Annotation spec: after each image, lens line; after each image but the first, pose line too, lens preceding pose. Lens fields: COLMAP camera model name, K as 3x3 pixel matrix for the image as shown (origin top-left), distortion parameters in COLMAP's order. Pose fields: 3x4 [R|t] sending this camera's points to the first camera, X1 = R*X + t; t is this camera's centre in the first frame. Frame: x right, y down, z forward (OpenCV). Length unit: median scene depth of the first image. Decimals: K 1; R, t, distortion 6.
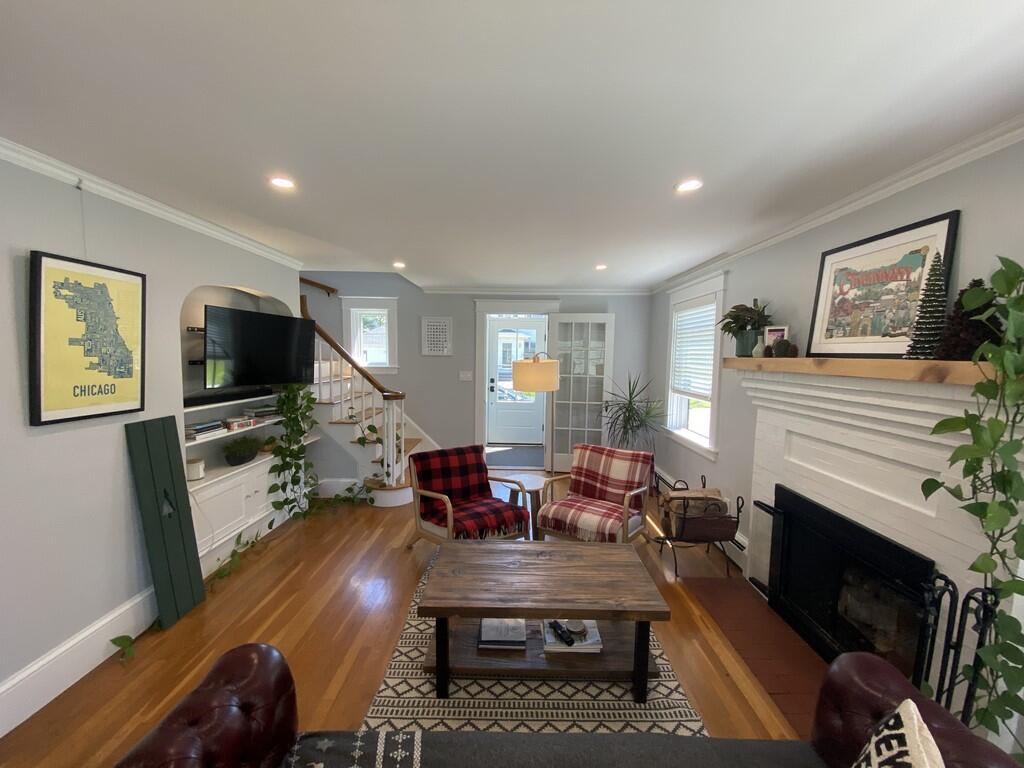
lens RADIAL K [[417.1, 0, 502.2], [0, 417.1, 391.6], [0, 0, 1]] dist [-0.010109, -0.005179]
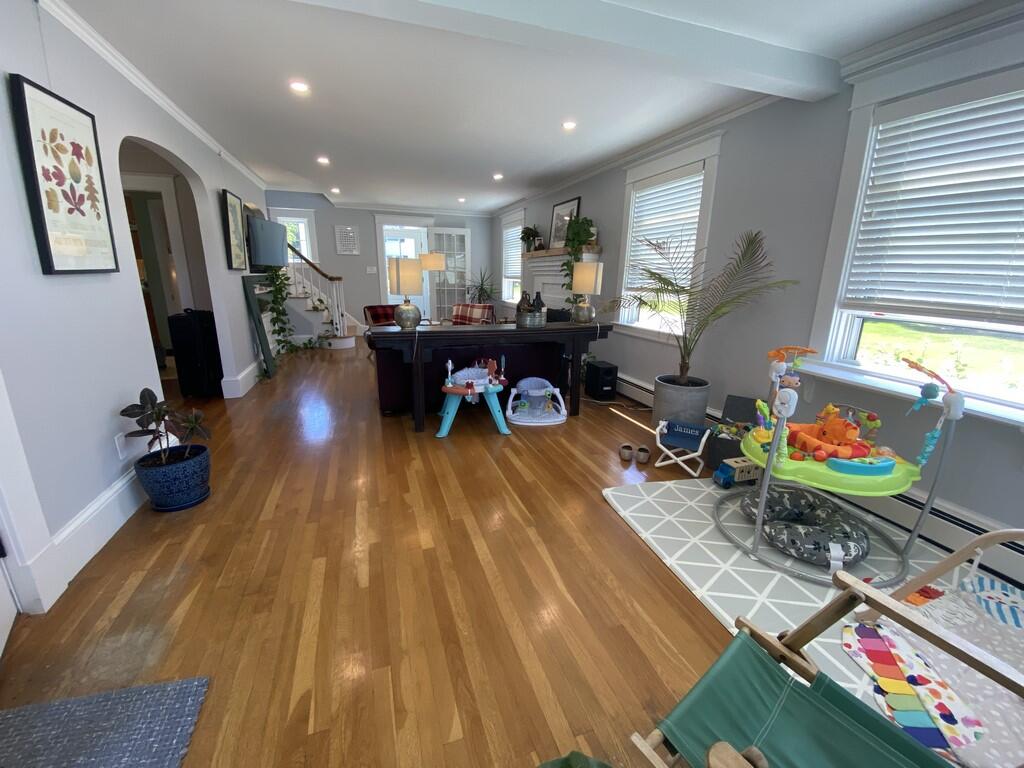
lens RADIAL K [[417.1, 0, 522.5], [0, 417.1, 390.0], [0, 0, 1]] dist [-0.010109, -0.005179]
pose [[0.927897, -0.096278, 0.360191, -0.237089], [0.027253, 0.981014, 0.192015, 0.157398], [-0.371839, -0.168354, 0.912903, -0.843940]]
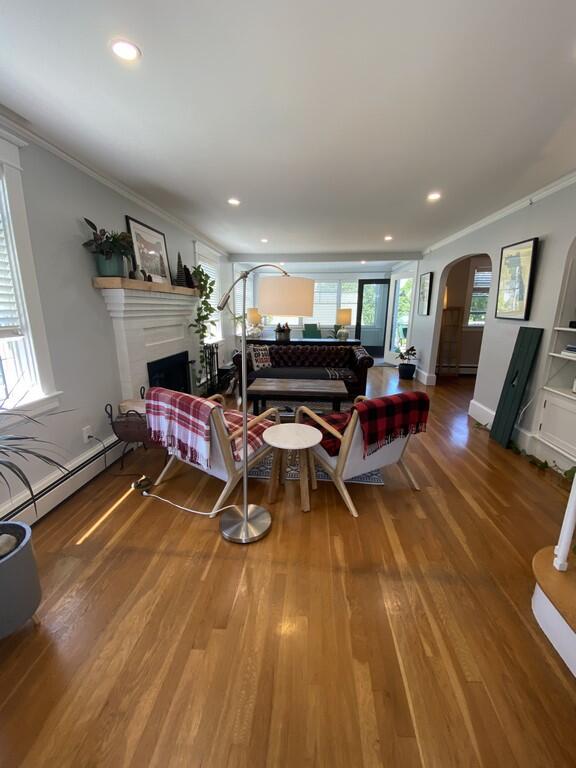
lens RADIAL K [[312.8, 0, 289.0], [0, 312.8, 383.0], [0, 0, 1]] dist [-0.010109, -0.005179]
pose [[-0.998360, -0.029537, 0.049039, 0.032289], [-0.012055, 0.945876, 0.324304, -0.068823], [-0.055964, 0.323181, -0.944681, 1.390861]]
